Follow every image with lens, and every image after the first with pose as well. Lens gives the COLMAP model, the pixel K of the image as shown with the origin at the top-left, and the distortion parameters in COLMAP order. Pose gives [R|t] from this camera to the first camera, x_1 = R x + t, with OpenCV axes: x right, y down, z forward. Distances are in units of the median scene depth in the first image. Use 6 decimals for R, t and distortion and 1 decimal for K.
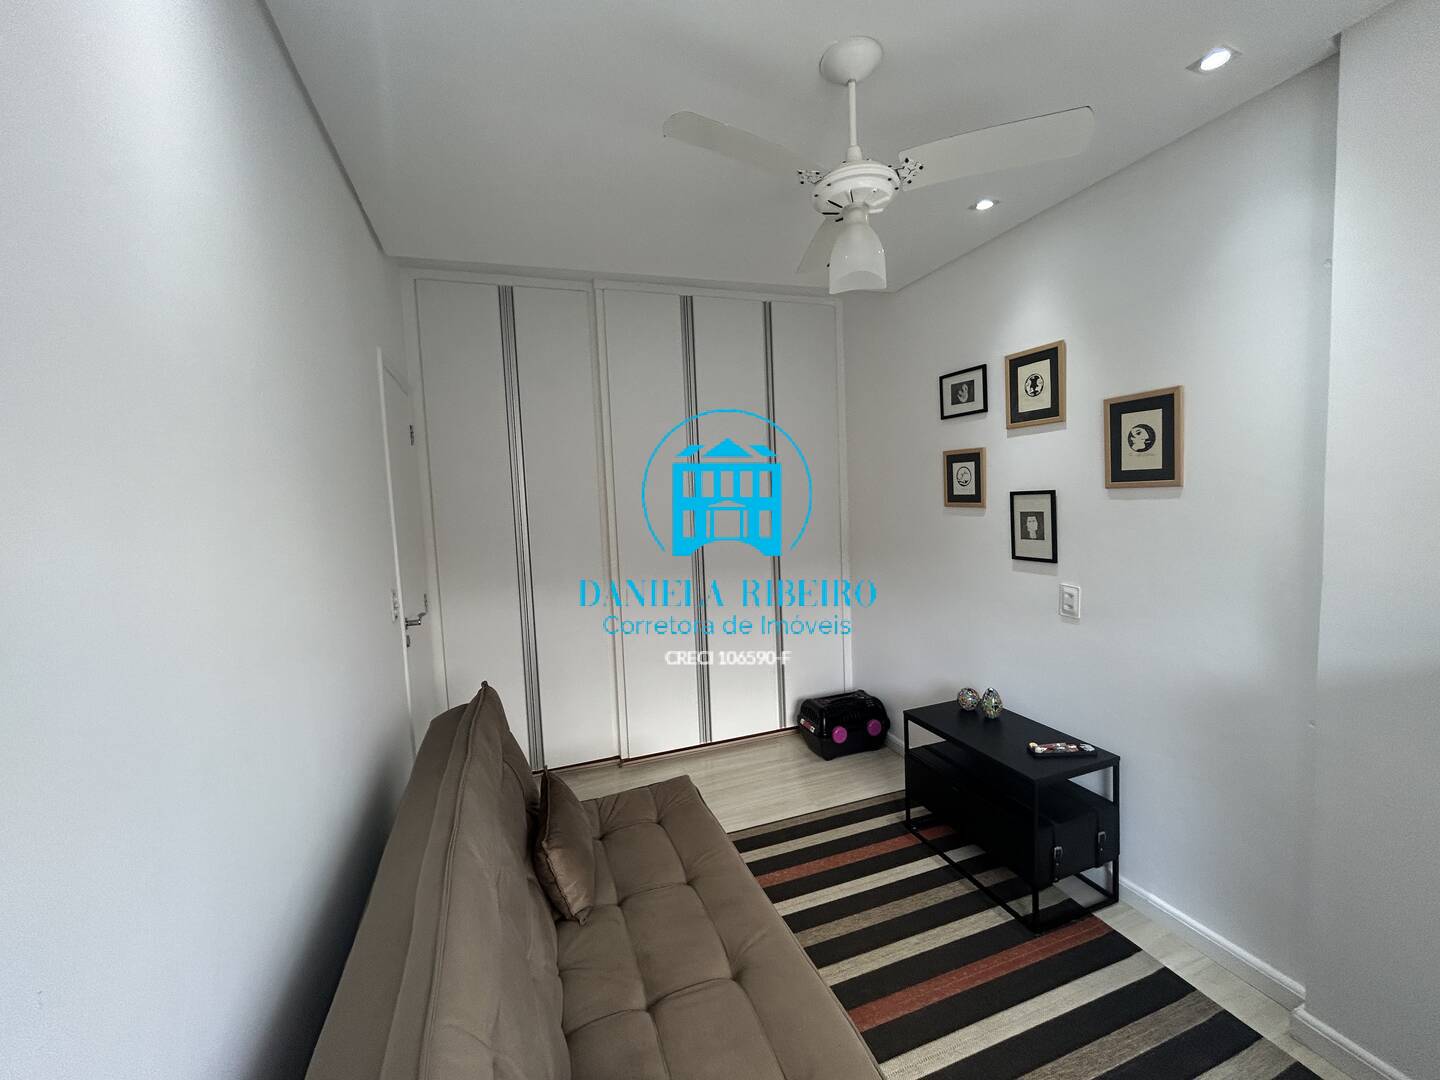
lens RADIAL K [[586.4, 0, 722.6], [0, 586.4, 538.3], [0, 0, 1]] dist [-0.000954, 0.001275]
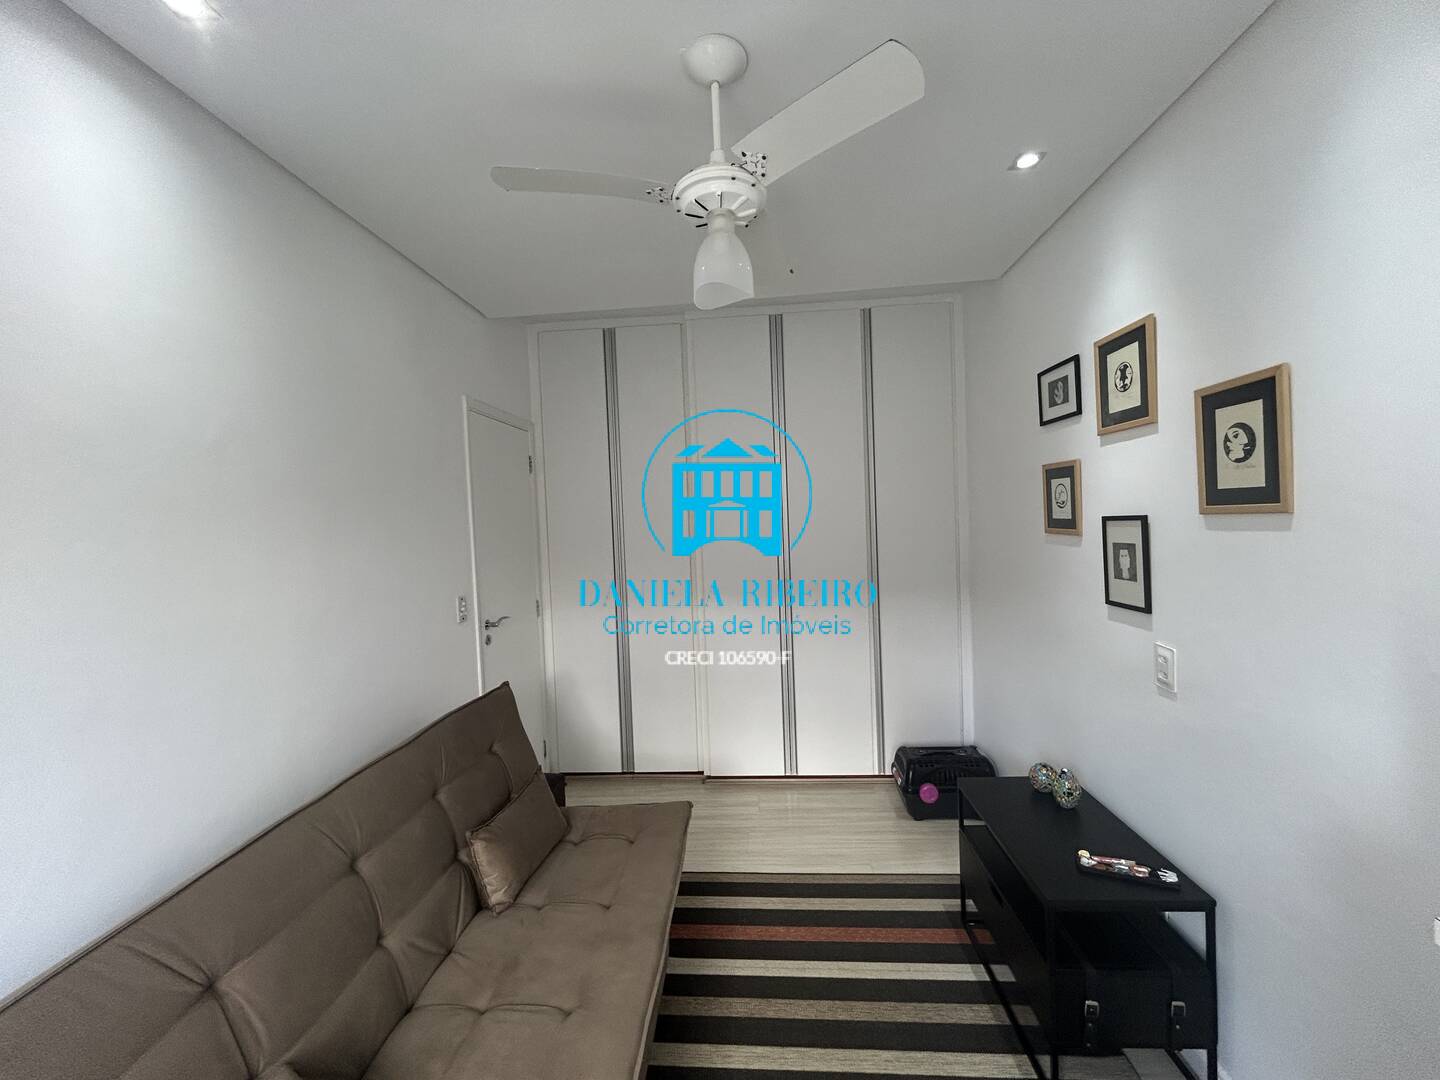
lens RADIAL K [[586.4, 0, 719.9], [0, 586.4, 537.7], [0, 0, 1]] dist [-0.000954, 0.001275]
pose [[0.913884, 0.021226, -0.405419, 0.370877], [-0.032497, 0.999253, -0.020935, -0.020361], [0.404672, 0.032307, 0.913891, 0.102267]]
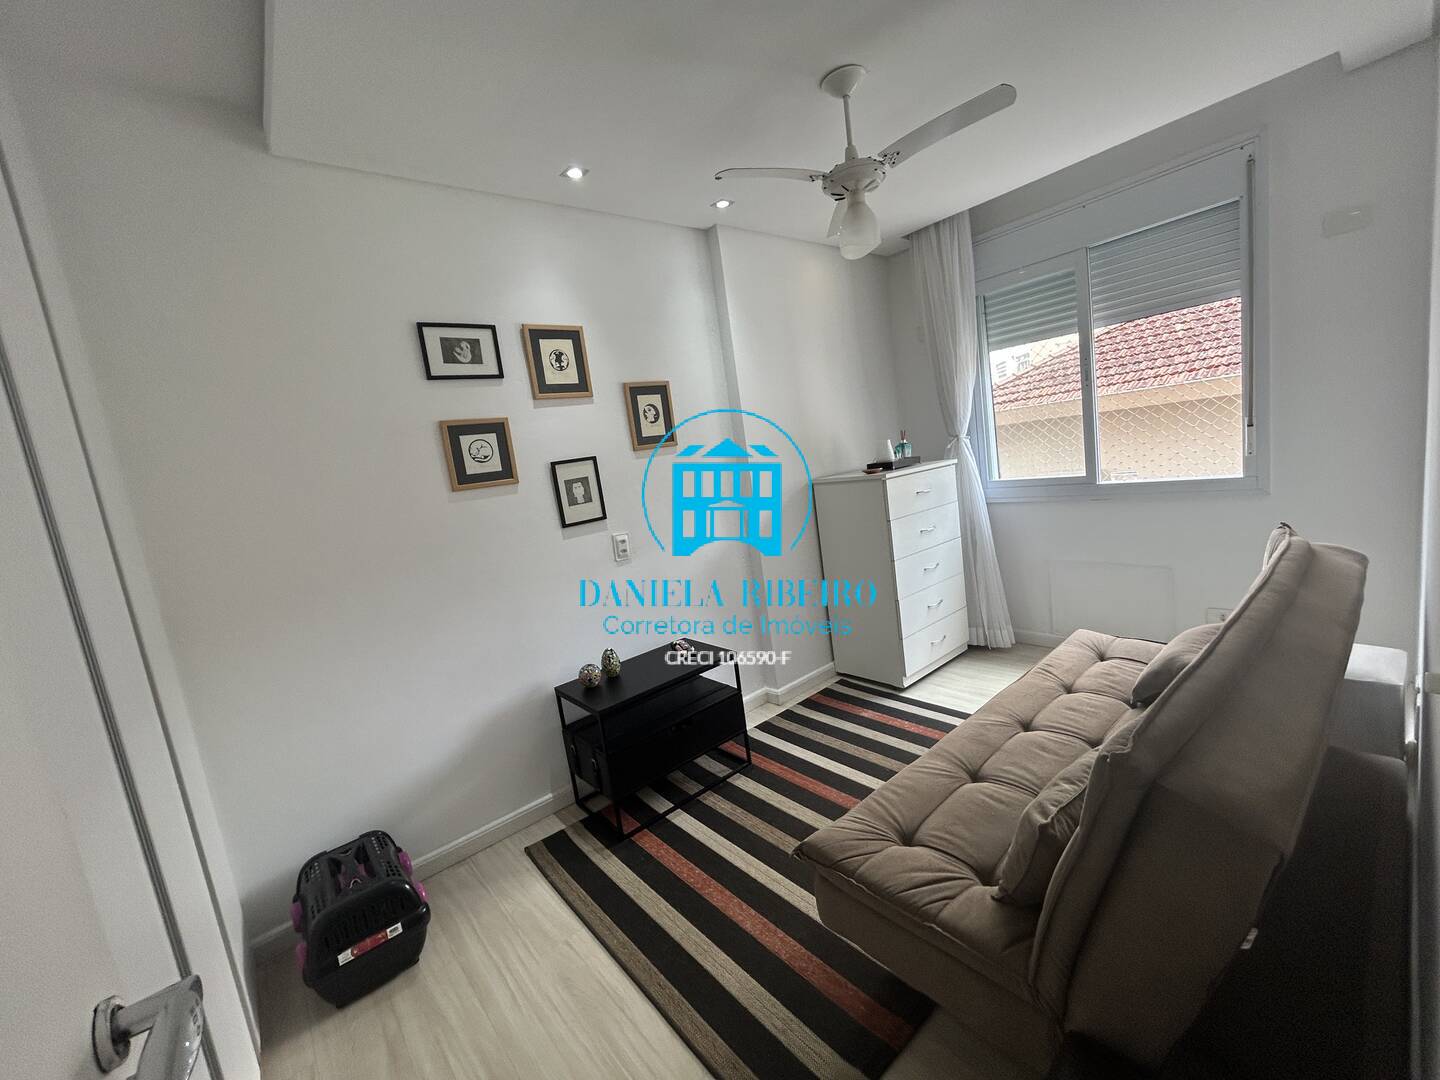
lens RADIAL K [[586.4, 0, 726.8], [0, 586.4, 539.7], [0, 0, 1]] dist [-0.000954, 0.001275]
pose [[-0.339299, -0.047132, 0.939497, -0.603050], [0.223858, 0.966006, 0.129308, -0.014595], [-0.913654, 0.254188, -0.317213, 1.159676]]
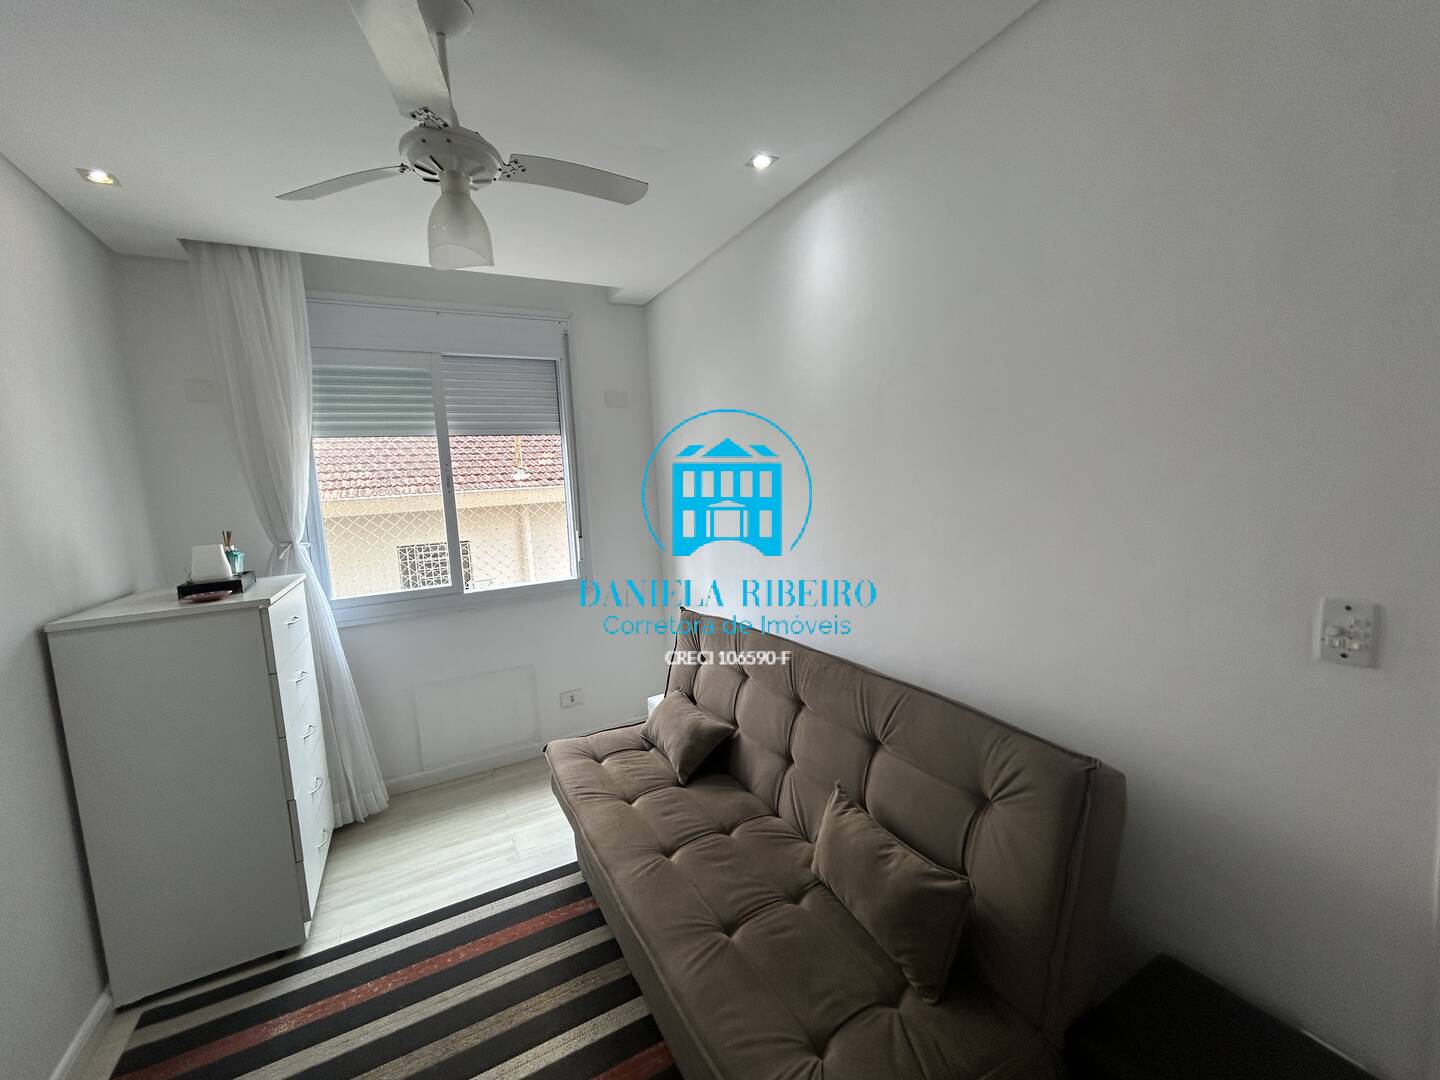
lens RADIAL K [[586.4, 0, 713.0], [0, 586.4, 540.2], [0, 0, 1]] dist [-0.000954, 0.001275]
pose [[-0.984576, 0.111125, -0.135133, -0.017923], [0.085013, 0.978938, 0.185616, -0.080446], [0.152913, 0.171265, -0.973286, 1.245183]]
